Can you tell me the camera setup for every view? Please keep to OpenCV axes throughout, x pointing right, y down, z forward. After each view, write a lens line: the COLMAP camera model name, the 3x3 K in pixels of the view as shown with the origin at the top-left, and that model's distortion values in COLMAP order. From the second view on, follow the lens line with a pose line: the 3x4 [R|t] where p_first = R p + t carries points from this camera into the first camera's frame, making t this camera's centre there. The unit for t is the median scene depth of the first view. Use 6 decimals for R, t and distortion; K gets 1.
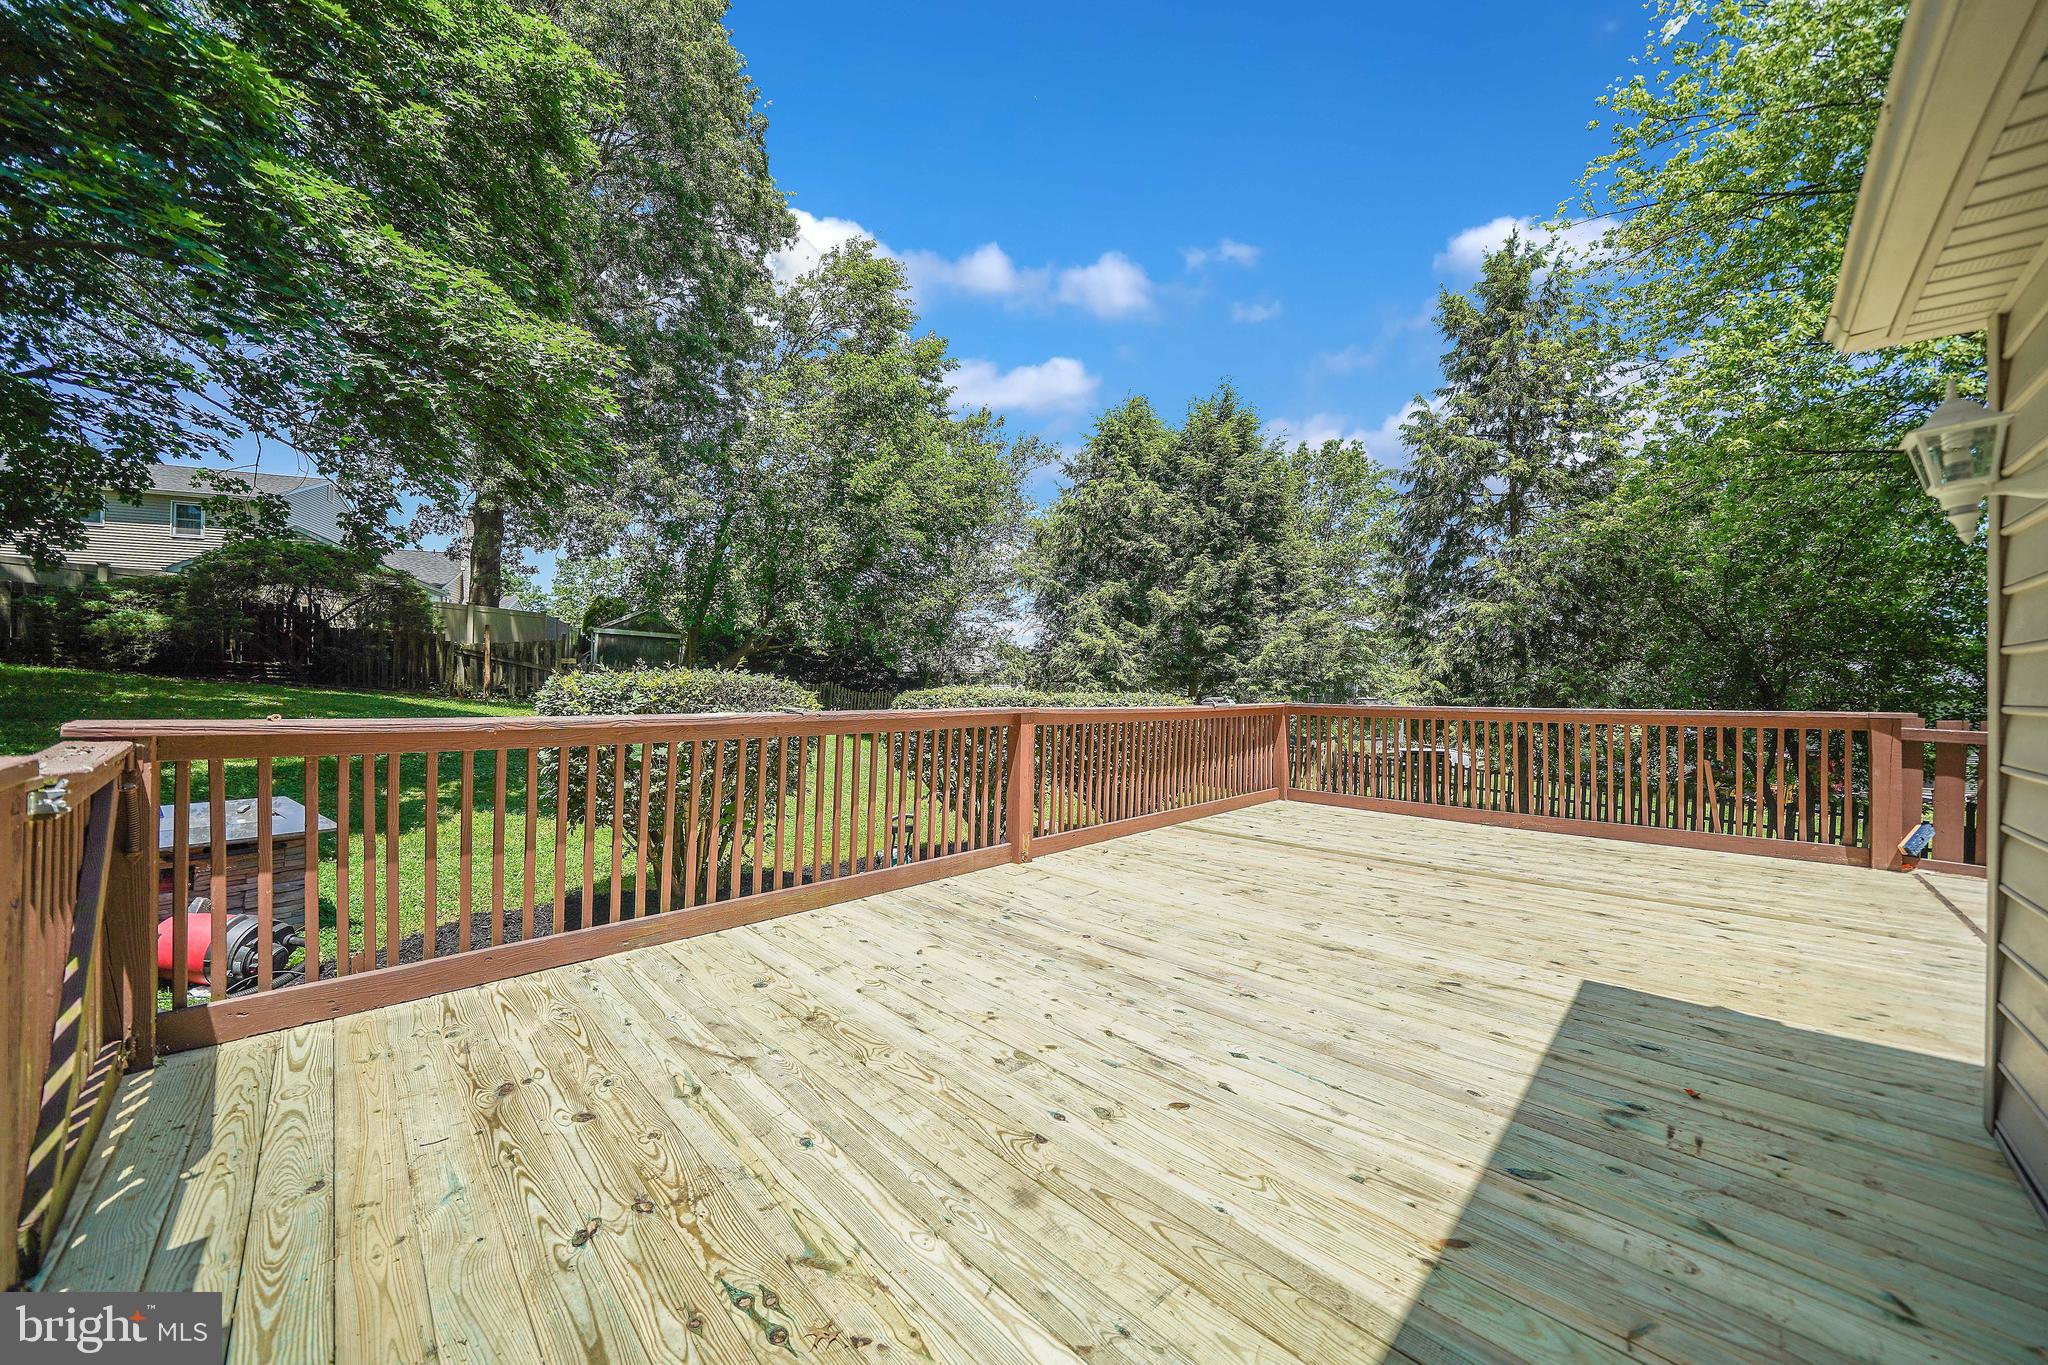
lens RADIAL K [[714.7, 0, 1019.0], [0, 714.7, 679.8], [0, 0, 1]] dist [-0.026898, 0.003225]
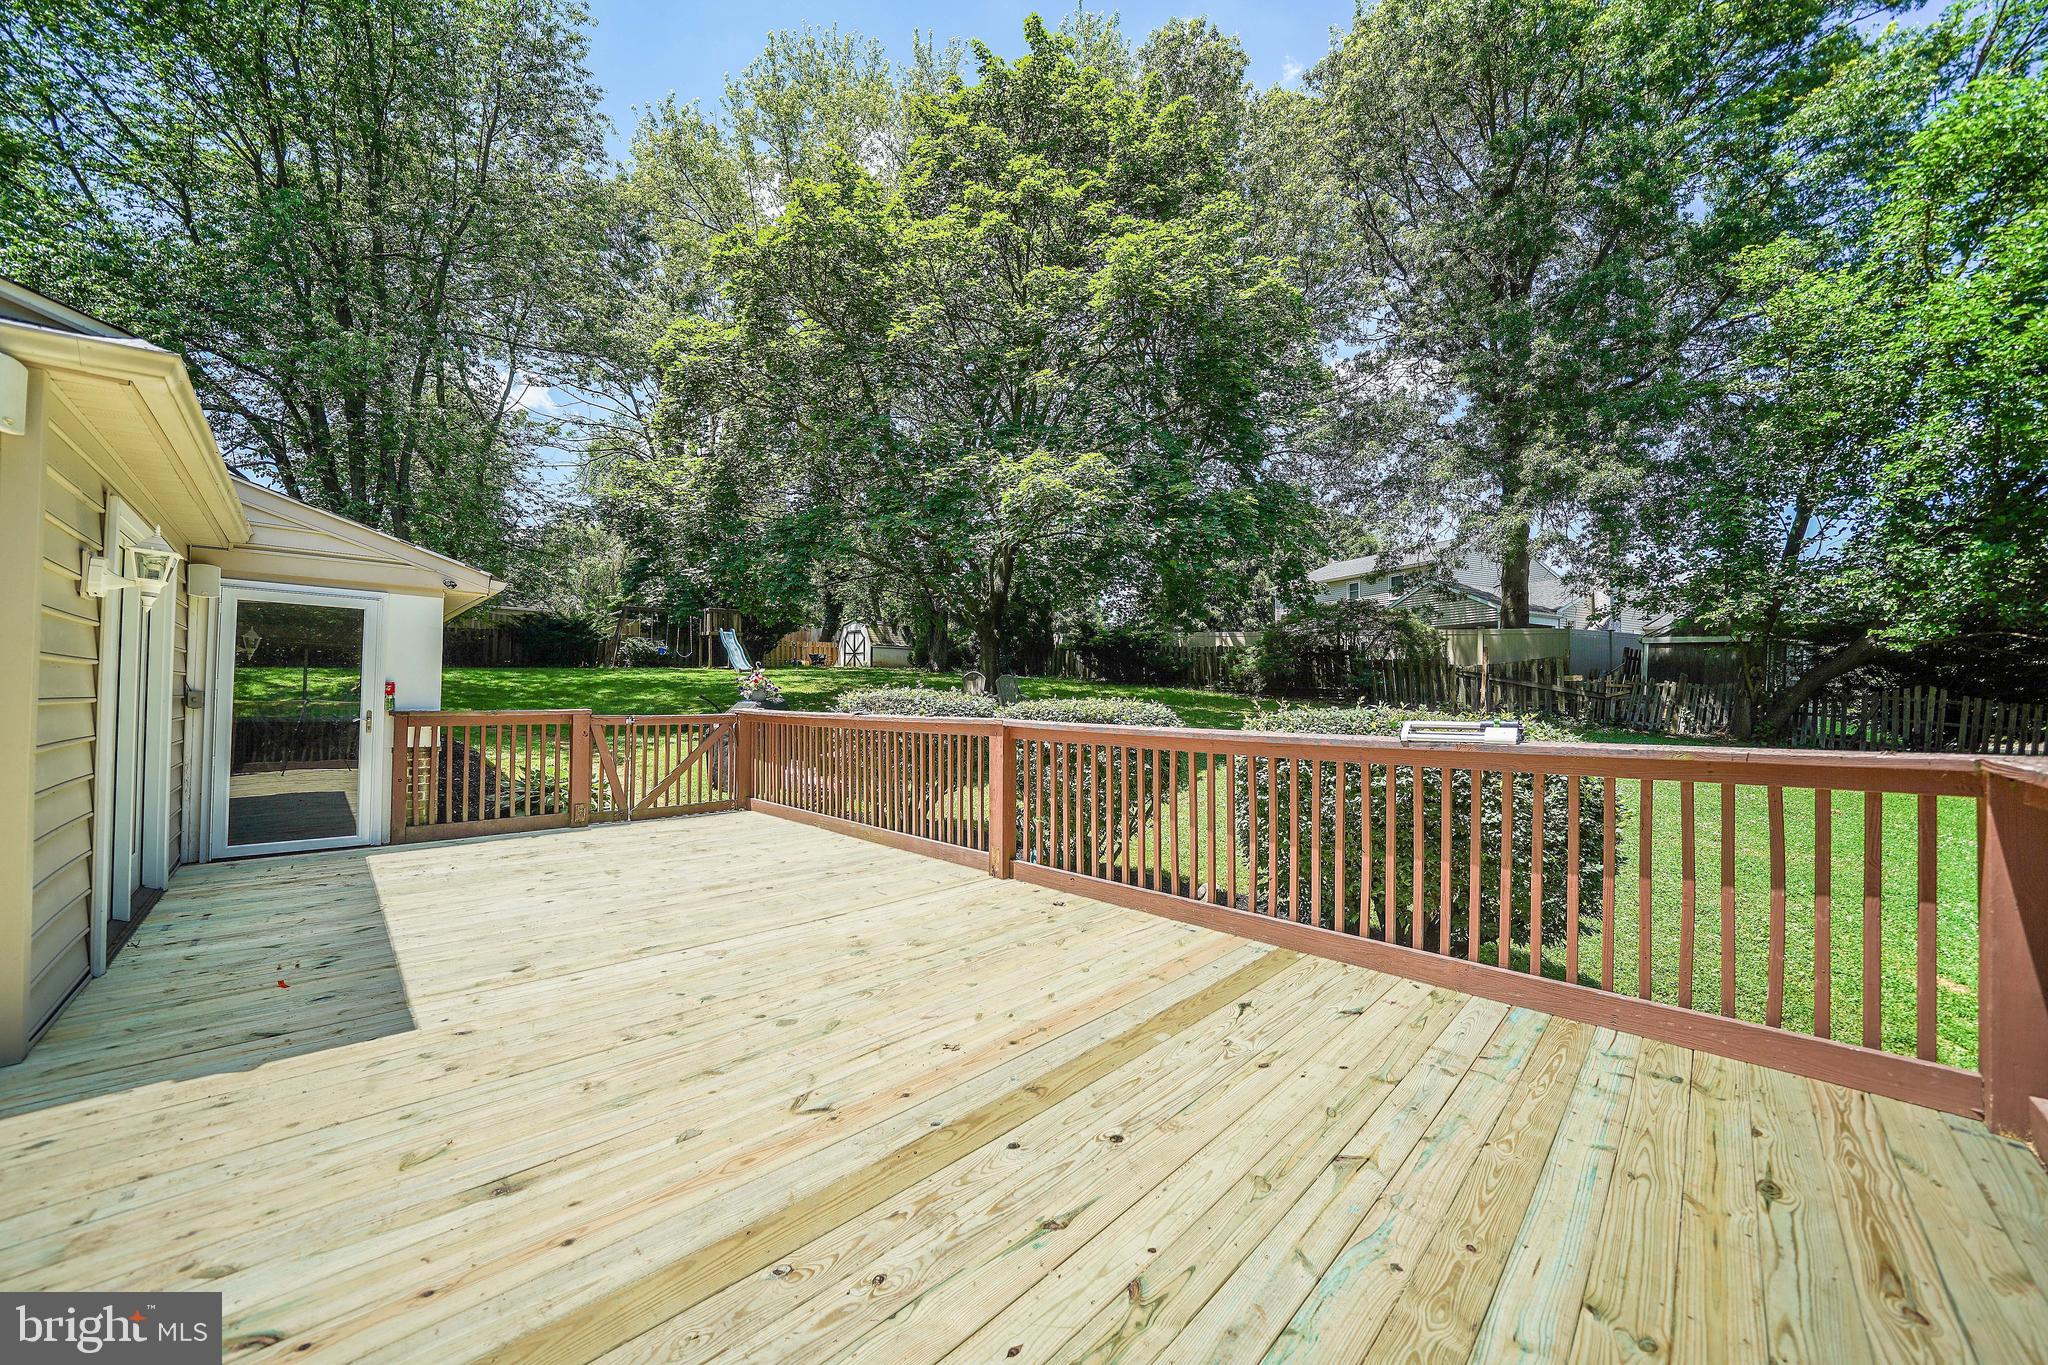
lens RADIAL K [[714.7, 0, 1019.0], [0, 714.7, 679.8], [0, 0, 1]] dist [-0.026898, 0.003225]
pose [[0.008675, -0.038679, -0.999214, 1.722403], [0.007011, 0.999229, -0.038619, 0.039363], [0.999938, -0.006671, 0.008939, 1.771785]]
